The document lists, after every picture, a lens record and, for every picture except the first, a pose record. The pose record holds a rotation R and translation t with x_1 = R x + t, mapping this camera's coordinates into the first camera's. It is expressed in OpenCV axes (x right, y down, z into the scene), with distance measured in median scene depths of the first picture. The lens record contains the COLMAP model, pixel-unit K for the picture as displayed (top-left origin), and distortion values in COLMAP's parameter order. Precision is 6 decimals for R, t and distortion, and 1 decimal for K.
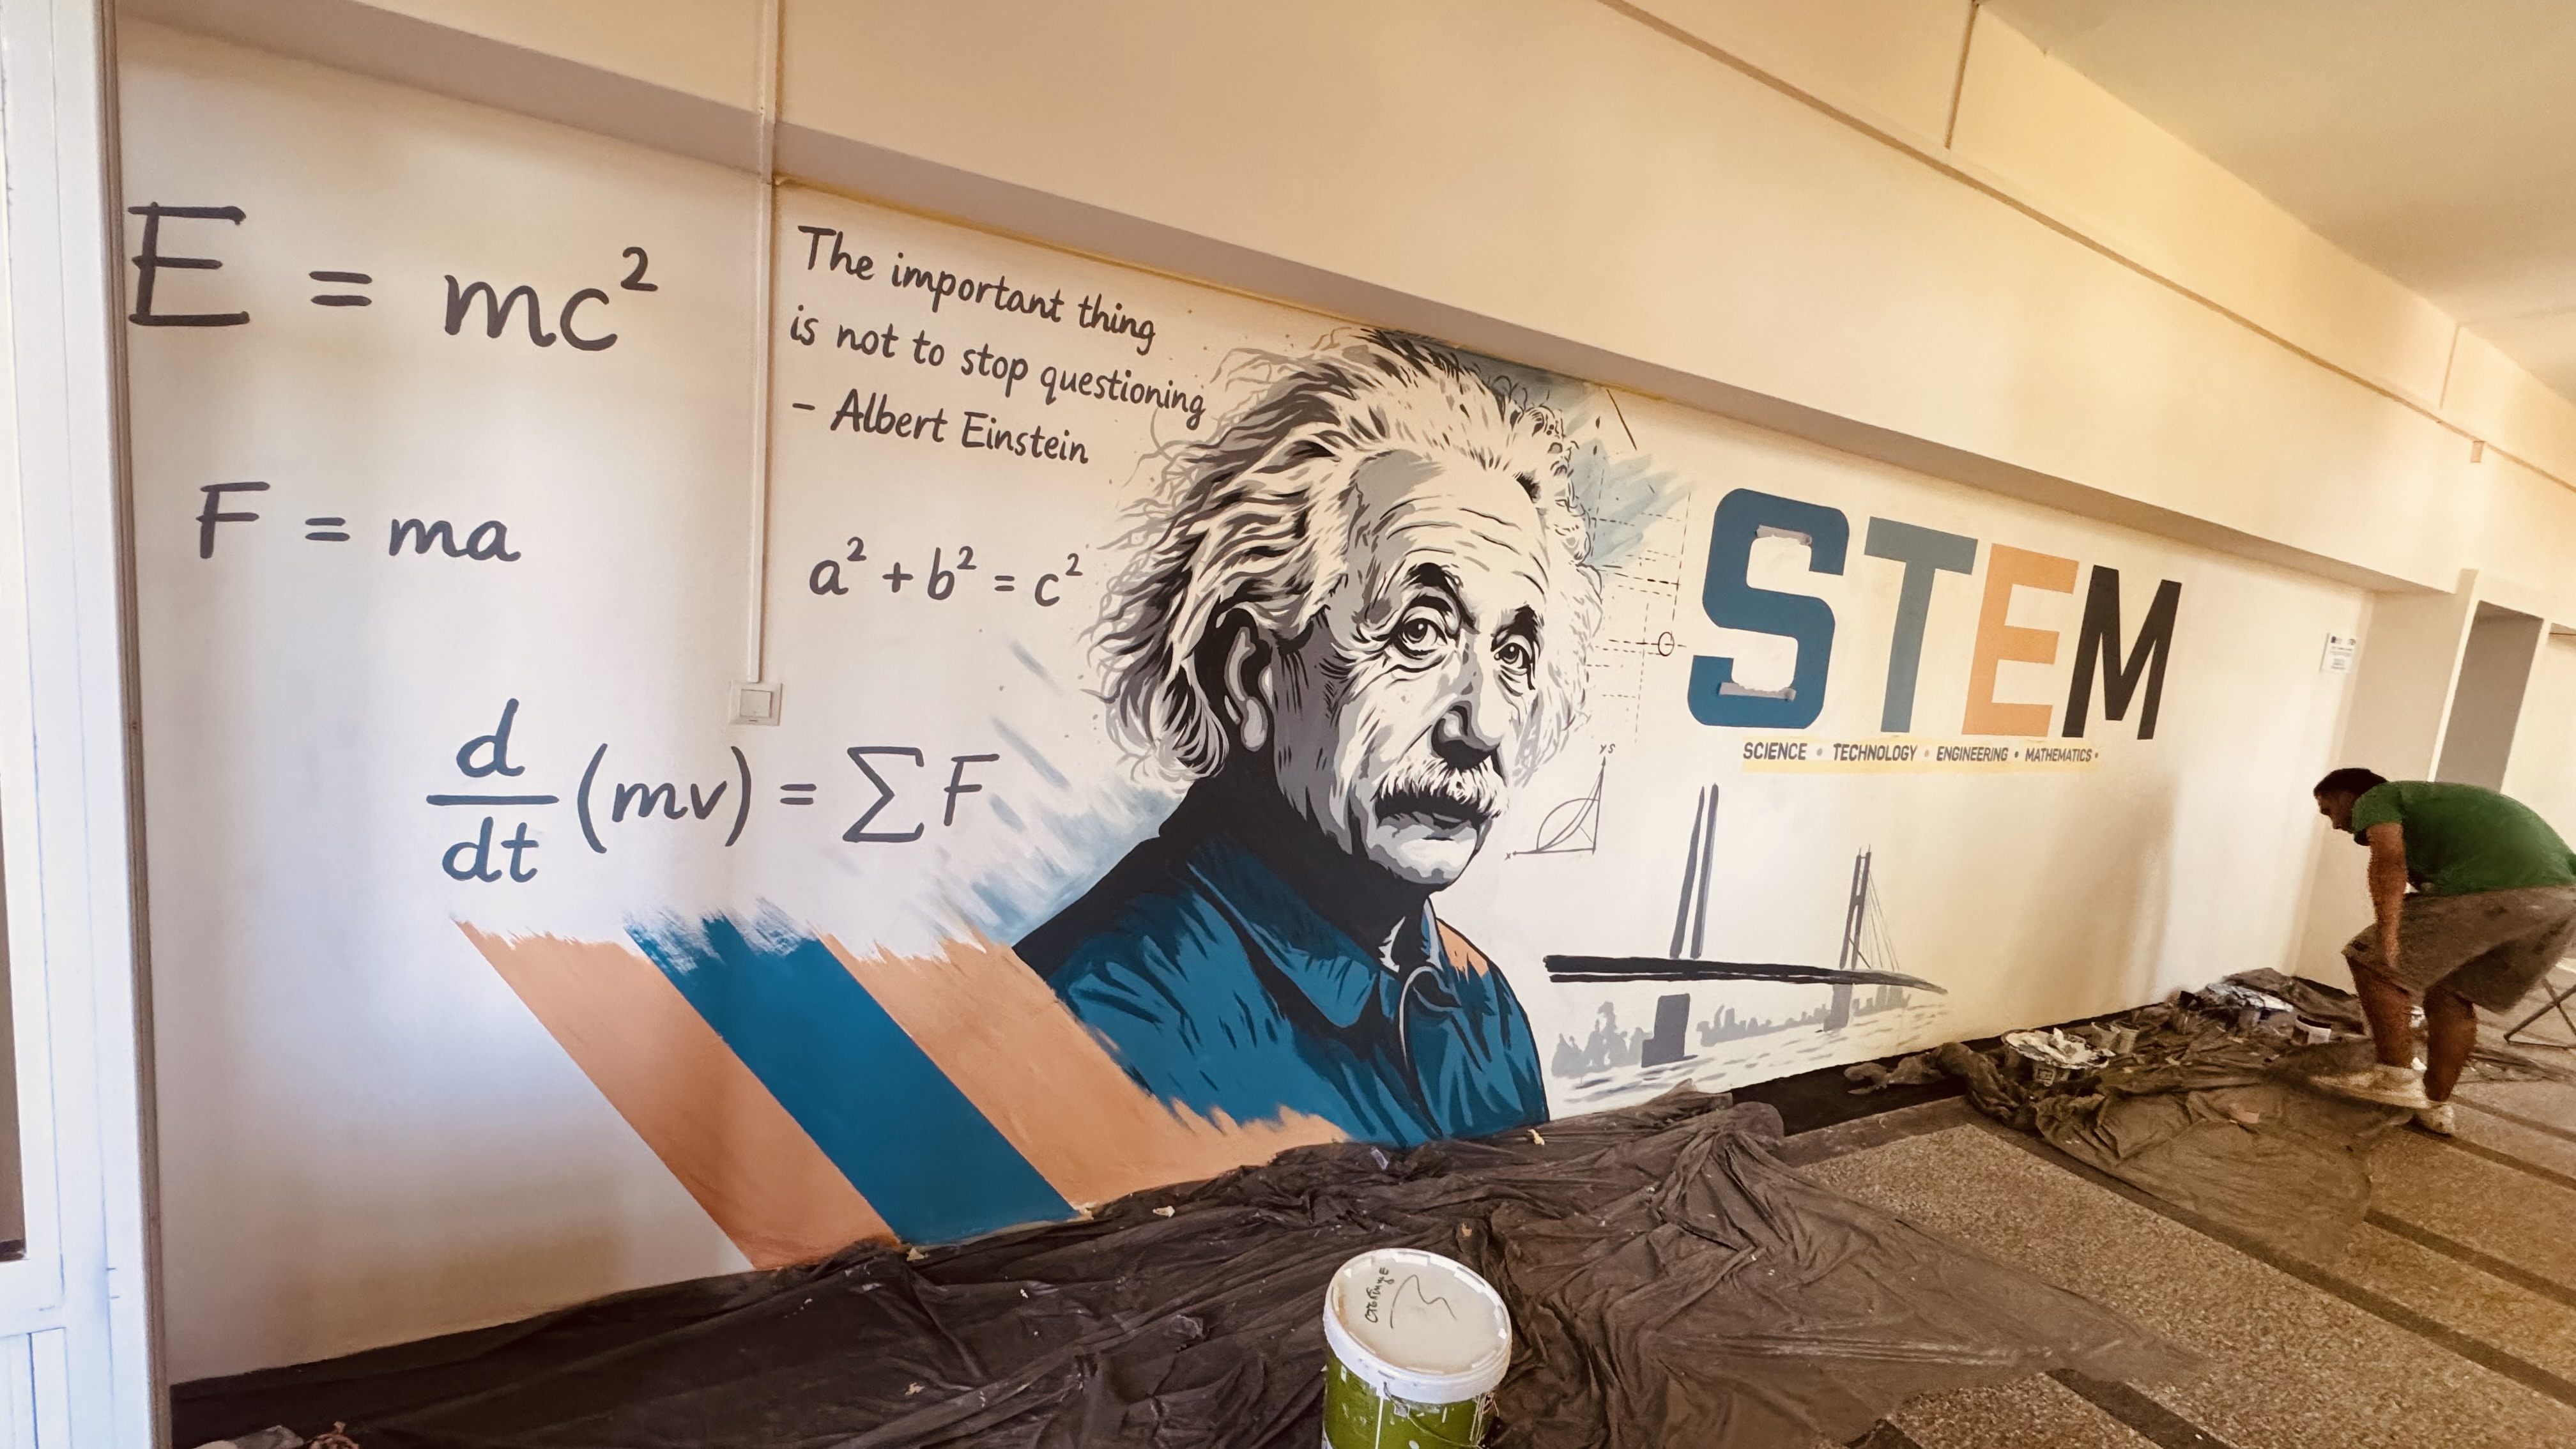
lens RADIAL K [[1025.2, 0, 1289.2], [0, 1025.2, 723.4], [0, 0, 1]] dist [-0.001525, -0.000356]
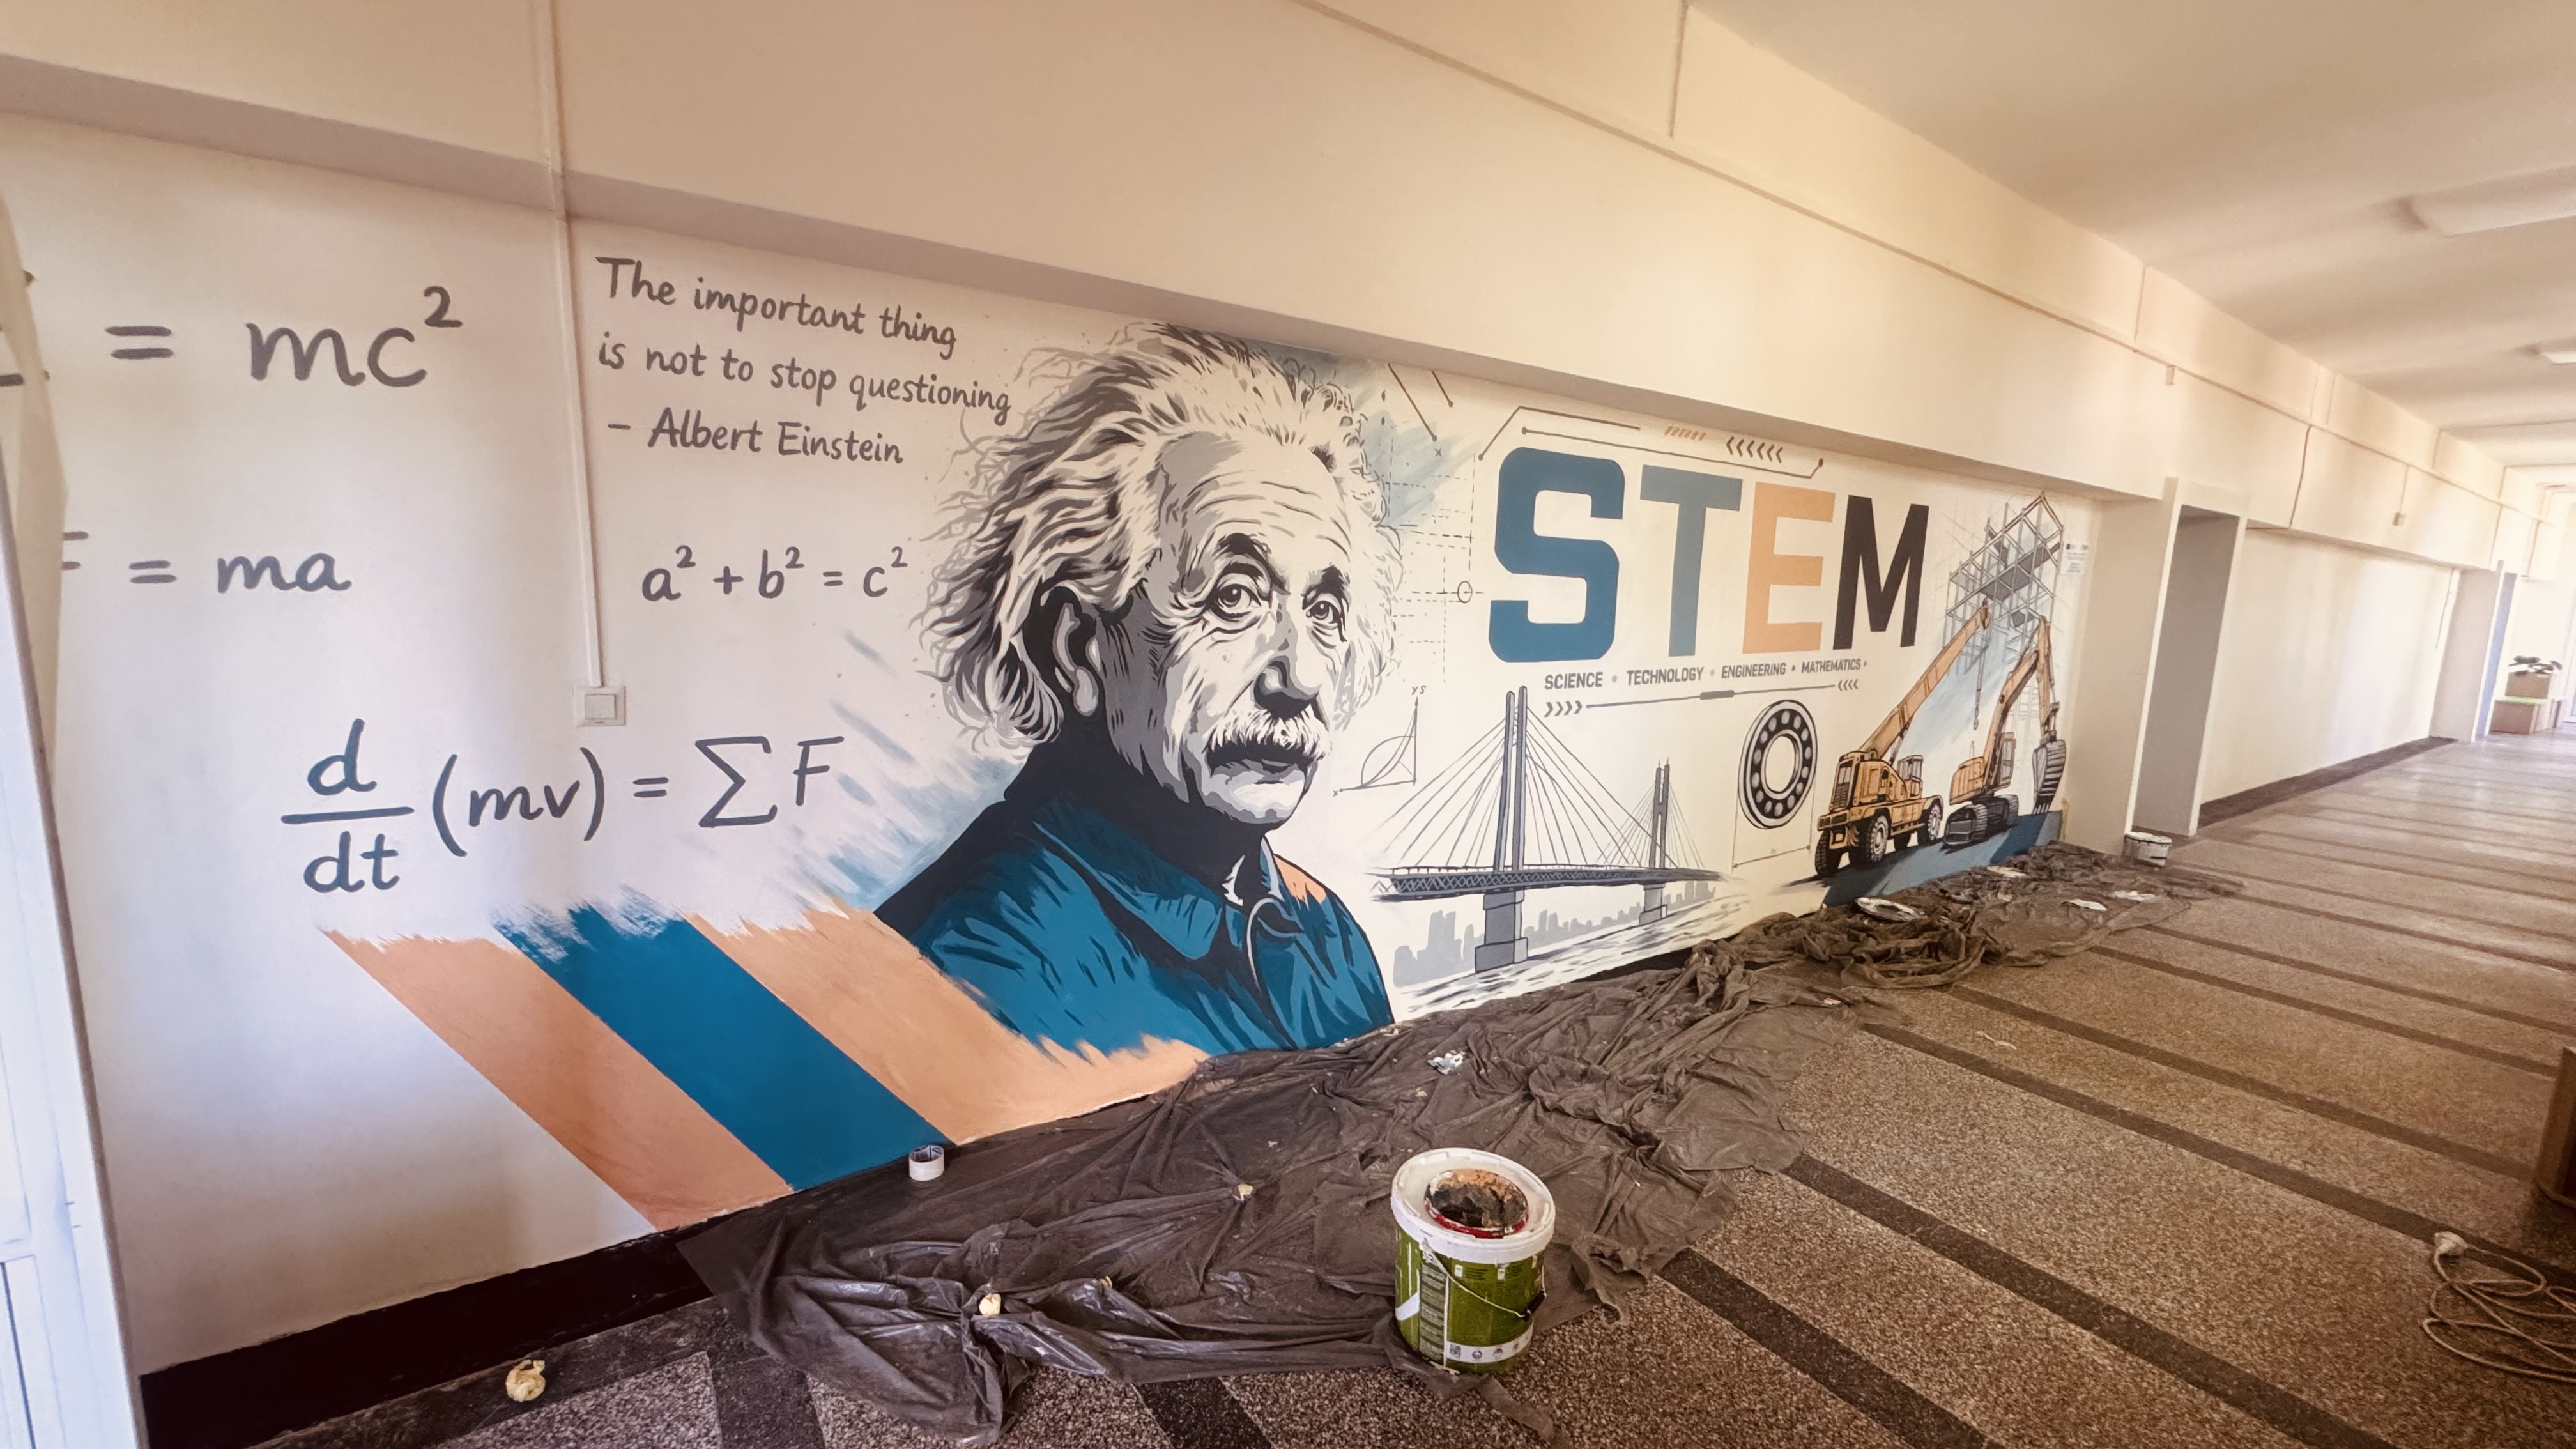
lens RADIAL K [[1025.2, 0, 1287.7], [0, 1025.2, 723.7], [0, 0, 1]] dist [-0.001525, -0.000356]
pose [[0.991912, -0.081226, 0.097530, 0.076869], [0.078143, 0.996326, 0.035037, 0.014897], [-0.100018, -0.027132, 0.994616, -0.123312]]
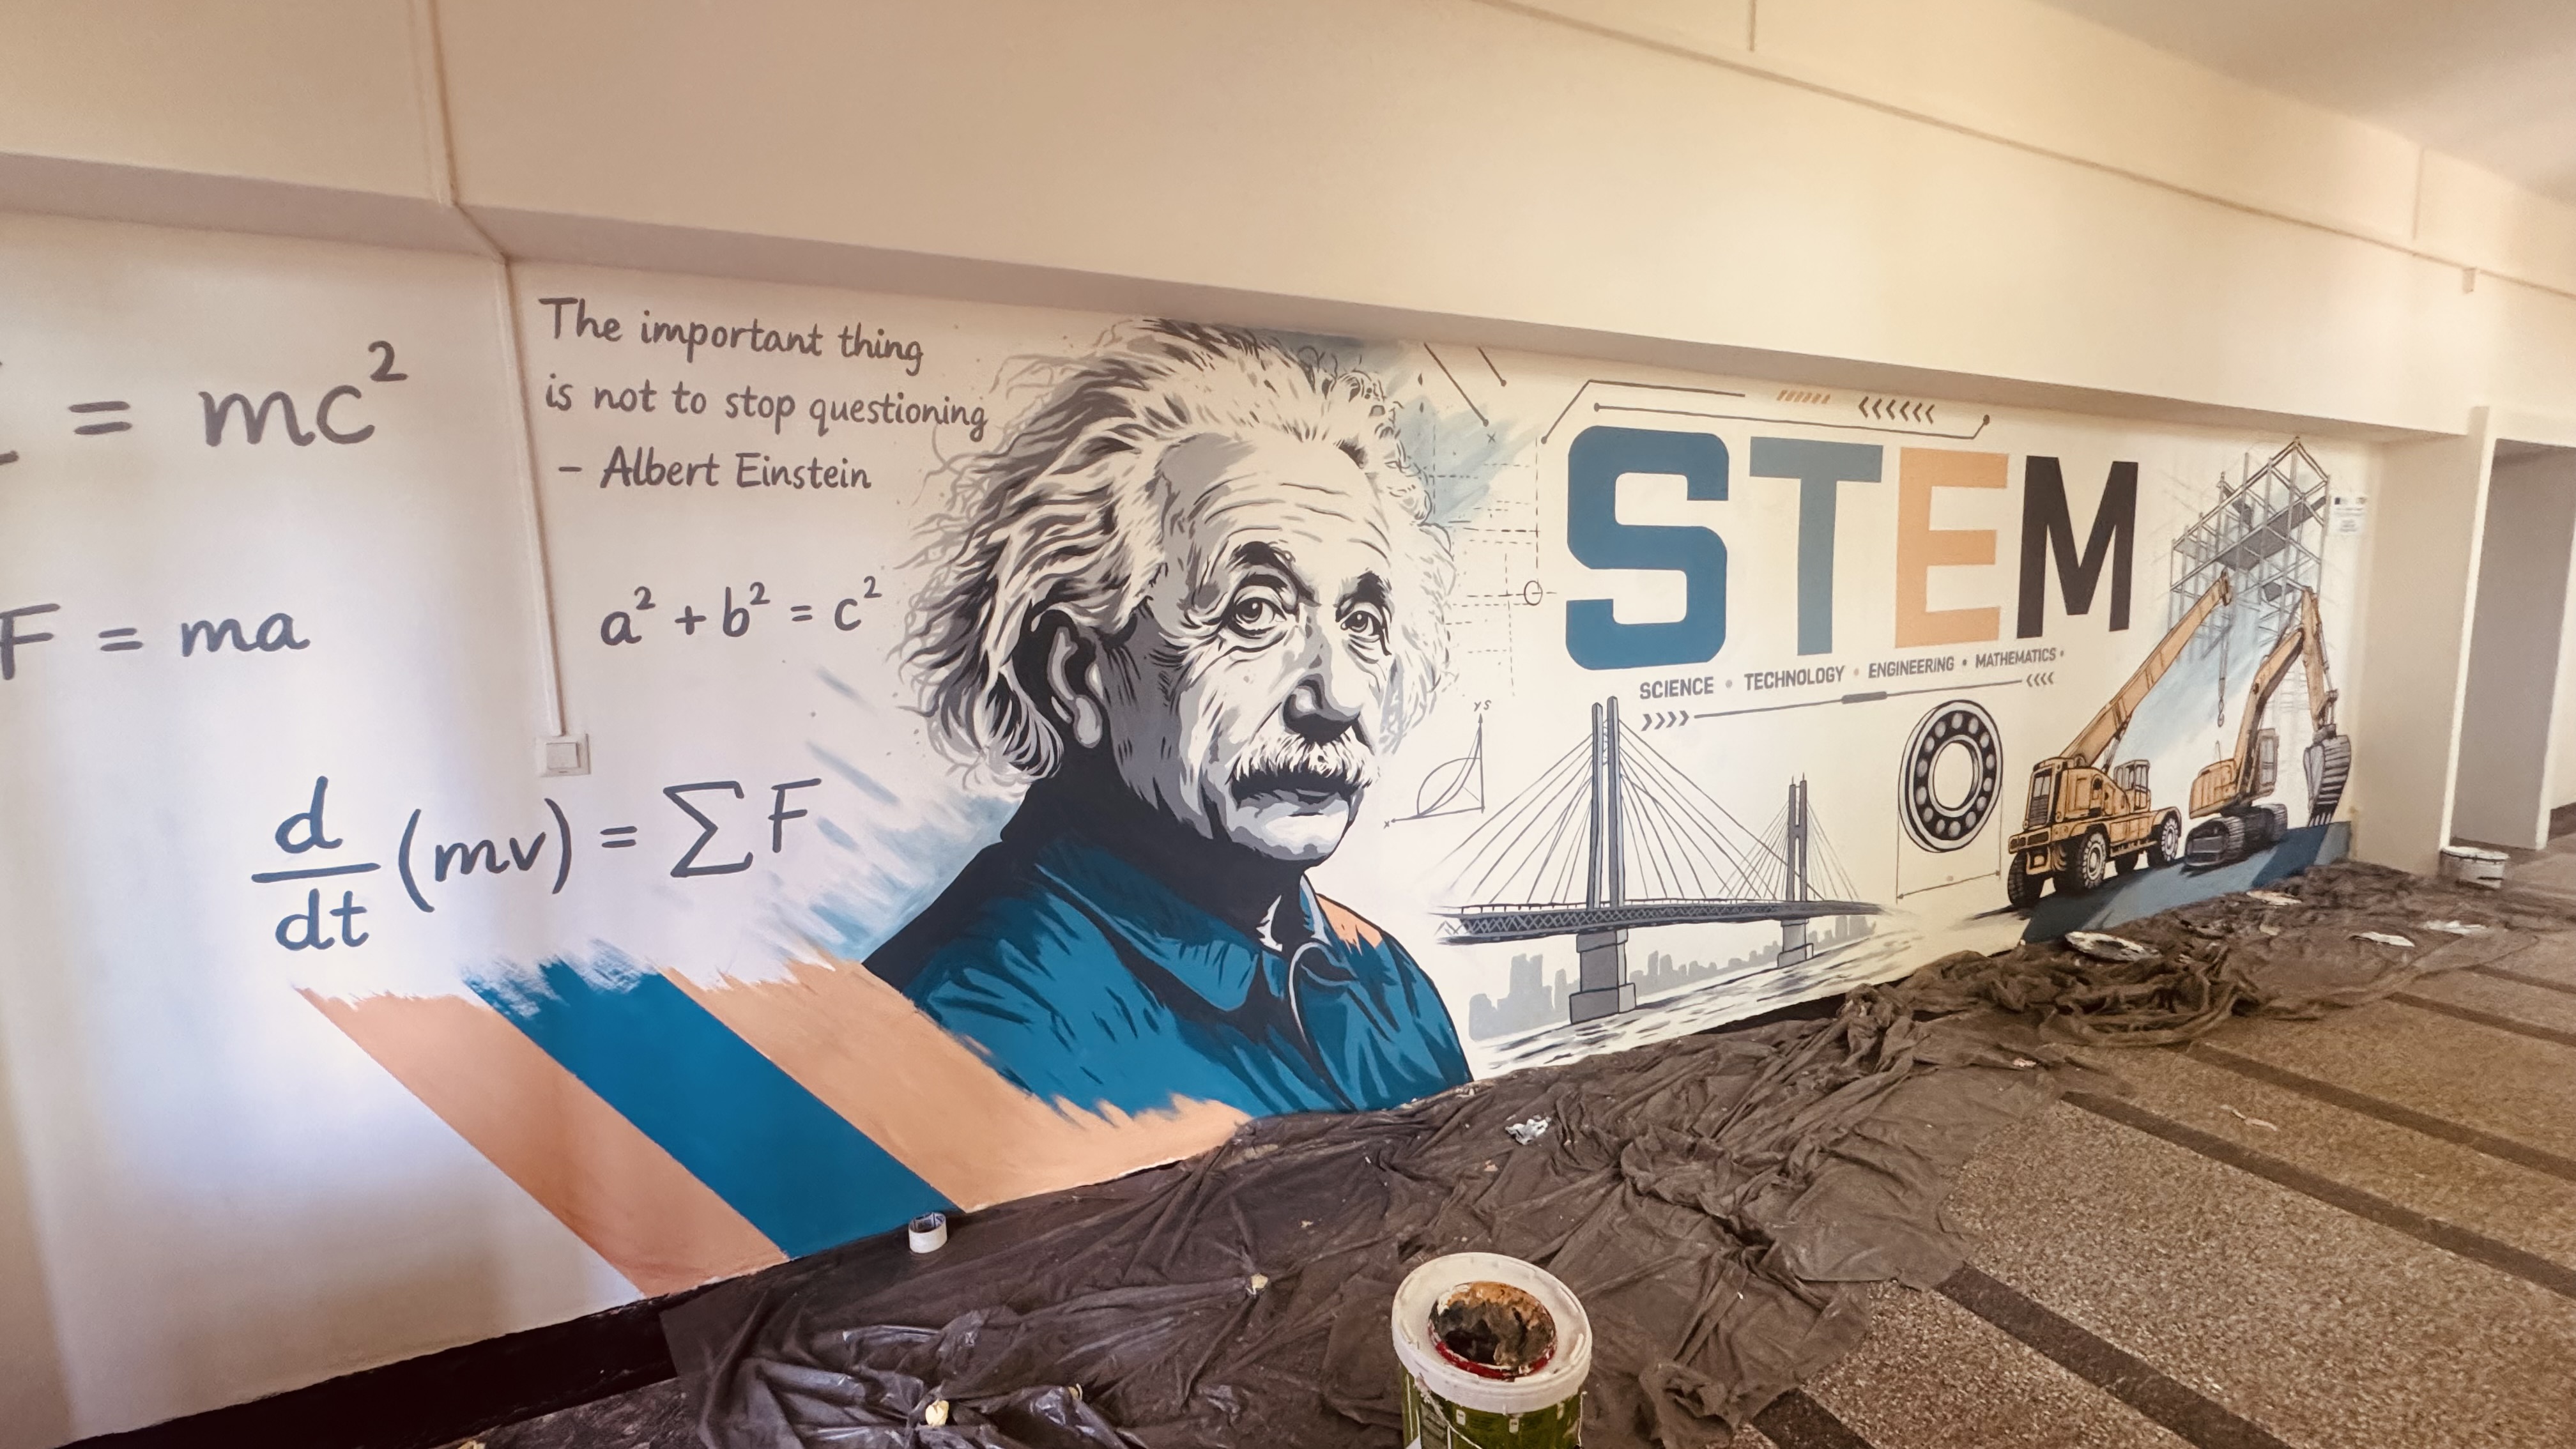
lens RADIAL K [[1025.2, 0, 1287.4], [0, 1025.2, 723.0], [0, 0, 1]] dist [-0.001525, -0.000356]
pose [[0.991161, -0.115312, -0.065605, 0.248588], [0.115252, 0.993325, -0.004708, 0.032587], [0.065710, -0.002895, 0.997835, 0.001001]]
